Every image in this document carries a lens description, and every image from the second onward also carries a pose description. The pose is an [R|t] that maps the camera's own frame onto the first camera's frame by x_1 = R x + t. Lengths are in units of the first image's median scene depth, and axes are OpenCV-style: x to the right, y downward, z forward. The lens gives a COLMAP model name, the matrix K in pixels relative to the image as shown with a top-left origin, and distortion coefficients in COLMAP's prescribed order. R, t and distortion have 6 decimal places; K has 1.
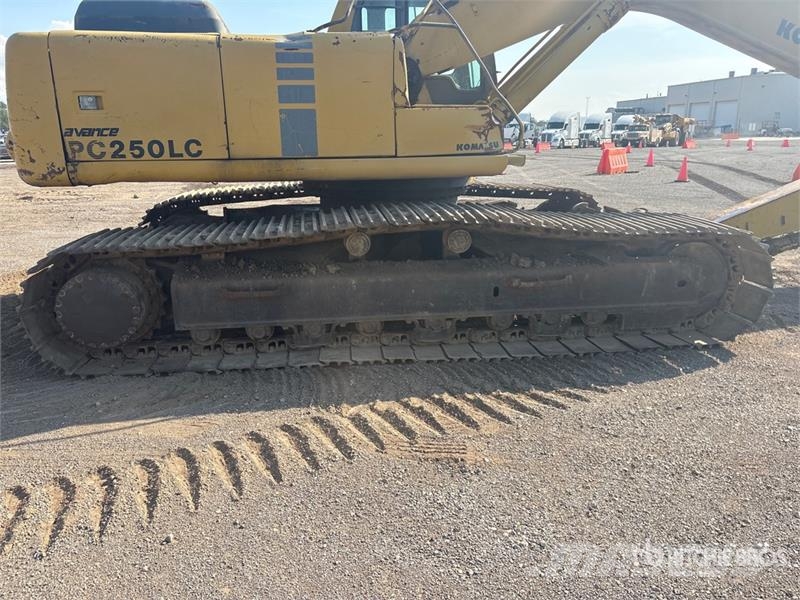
lens RADIAL K [[599.1, 0, 399.5], [0, 599.1, 297.8], [0, 0, 1]] dist [0.035596, -0.032656]
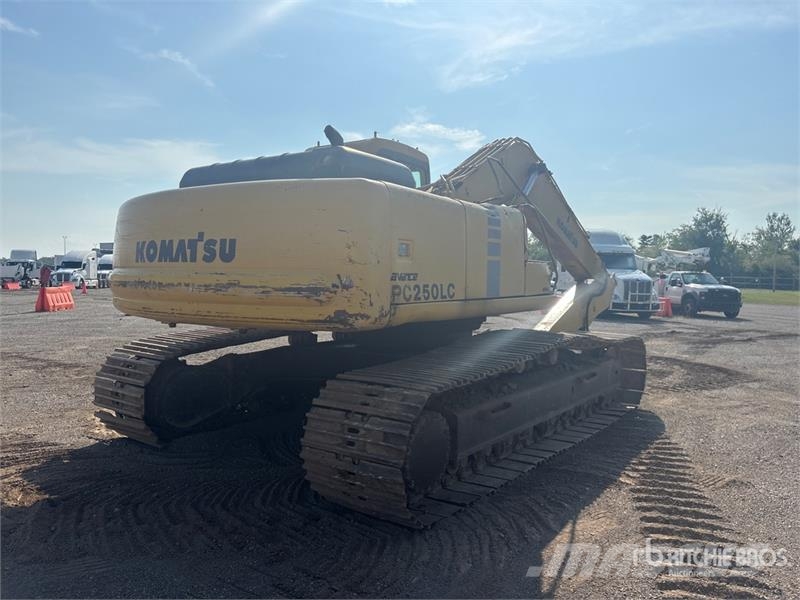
lens RADIAL K [[599.1, 0, 400.1], [0, 599.1, 297.7], [0, 0, 1]] dist [0.035596, -0.032656]
pose [[0.719904, -0.011656, 0.693976, -1.211460], [0.168244, 0.972970, -0.158189, -0.074461], [-0.673374, 0.230638, 0.702406, 0.278891]]
